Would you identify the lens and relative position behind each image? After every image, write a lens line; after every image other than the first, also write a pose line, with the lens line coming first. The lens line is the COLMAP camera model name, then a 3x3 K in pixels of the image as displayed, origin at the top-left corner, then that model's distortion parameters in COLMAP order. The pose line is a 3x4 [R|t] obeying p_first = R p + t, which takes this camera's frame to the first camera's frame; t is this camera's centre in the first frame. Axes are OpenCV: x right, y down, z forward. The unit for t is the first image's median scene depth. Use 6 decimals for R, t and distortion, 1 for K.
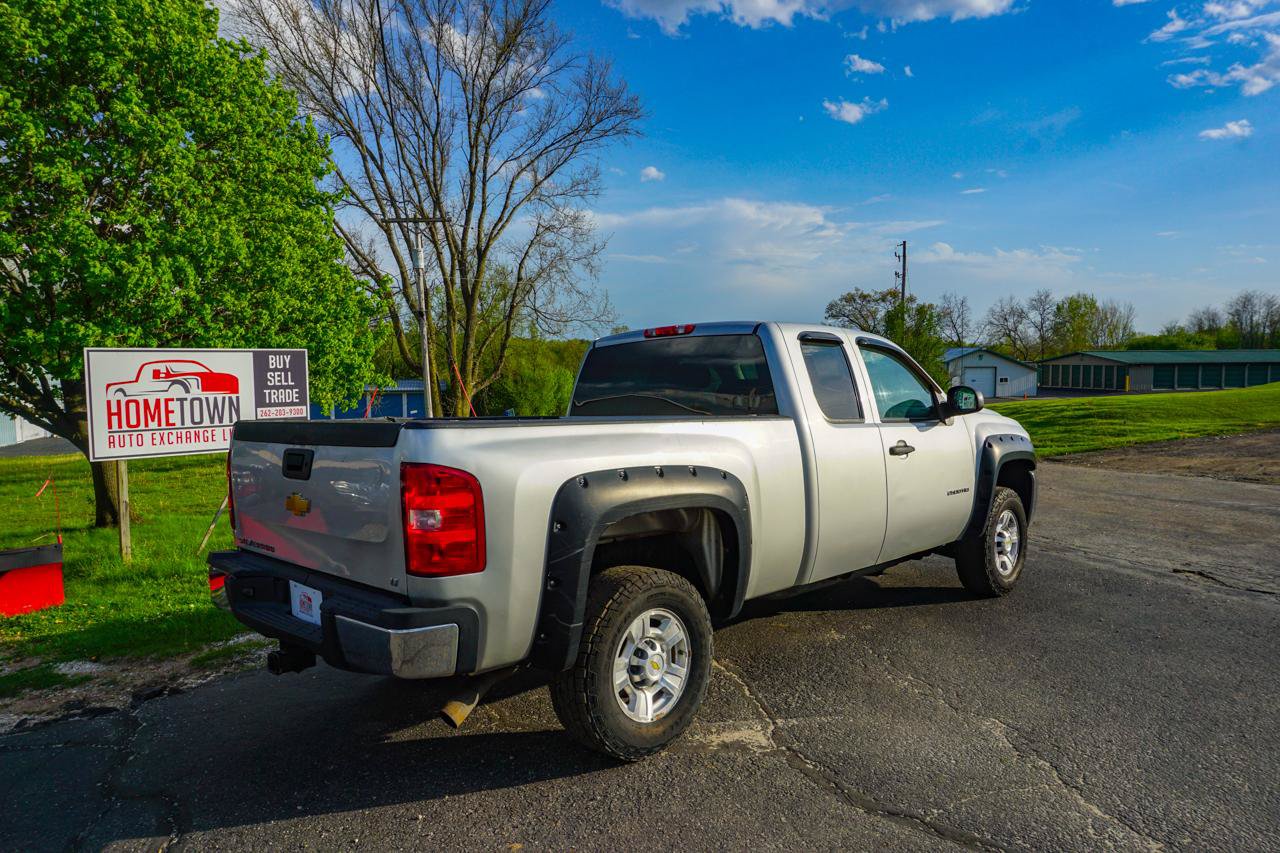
lens RADIAL K [[800.4, 0, 637.9], [0, 800.4, 402.9], [0, 0, 1]] dist [-0.050010, 0.029241]
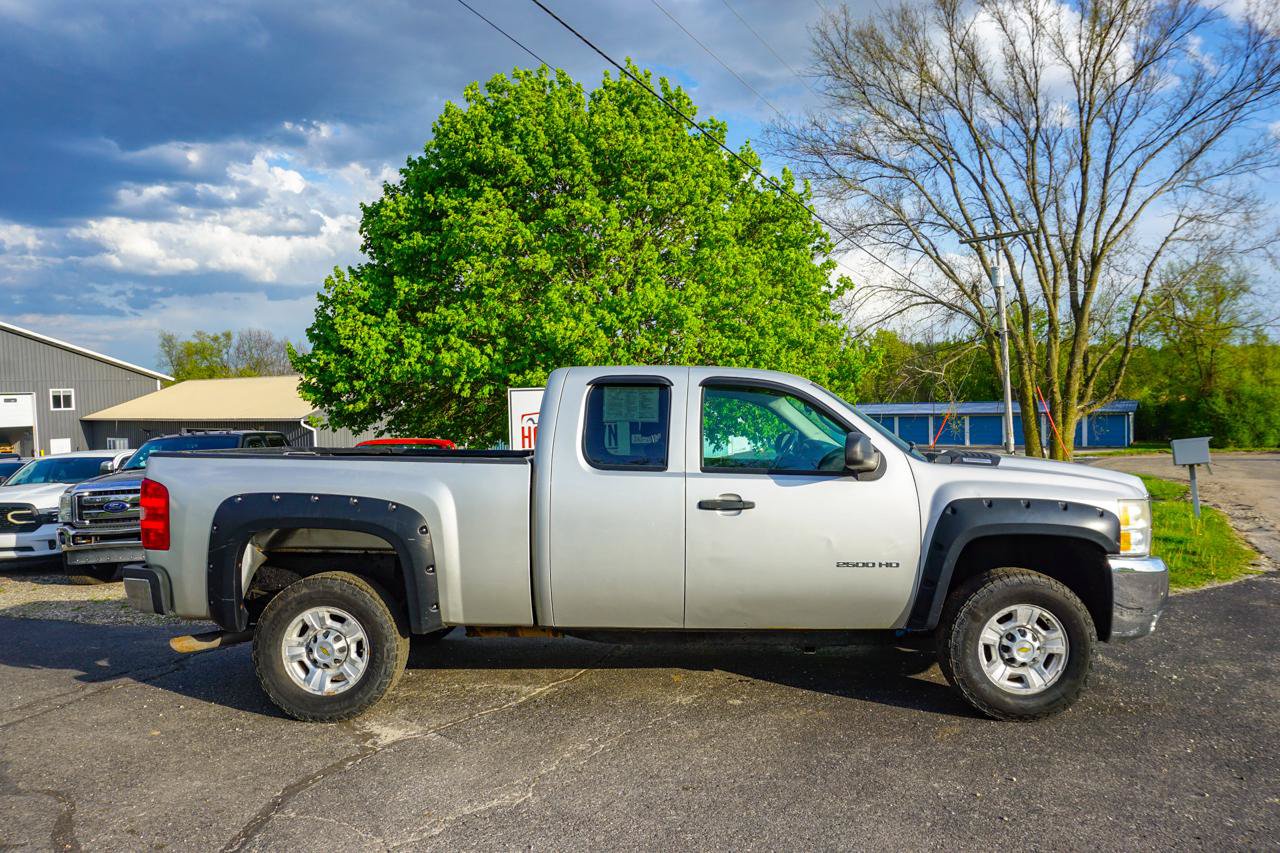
lens RADIAL K [[800.4, 0, 637.9], [0, 800.4, 402.9], [0, 0, 1]] dist [-0.050010, 0.029241]
pose [[0.716953, -0.006085, -0.697095, 0.685660], [-0.013285, 0.999661, -0.022390, -0.025686], [0.696995, 0.025313, 0.716629, 0.229664]]
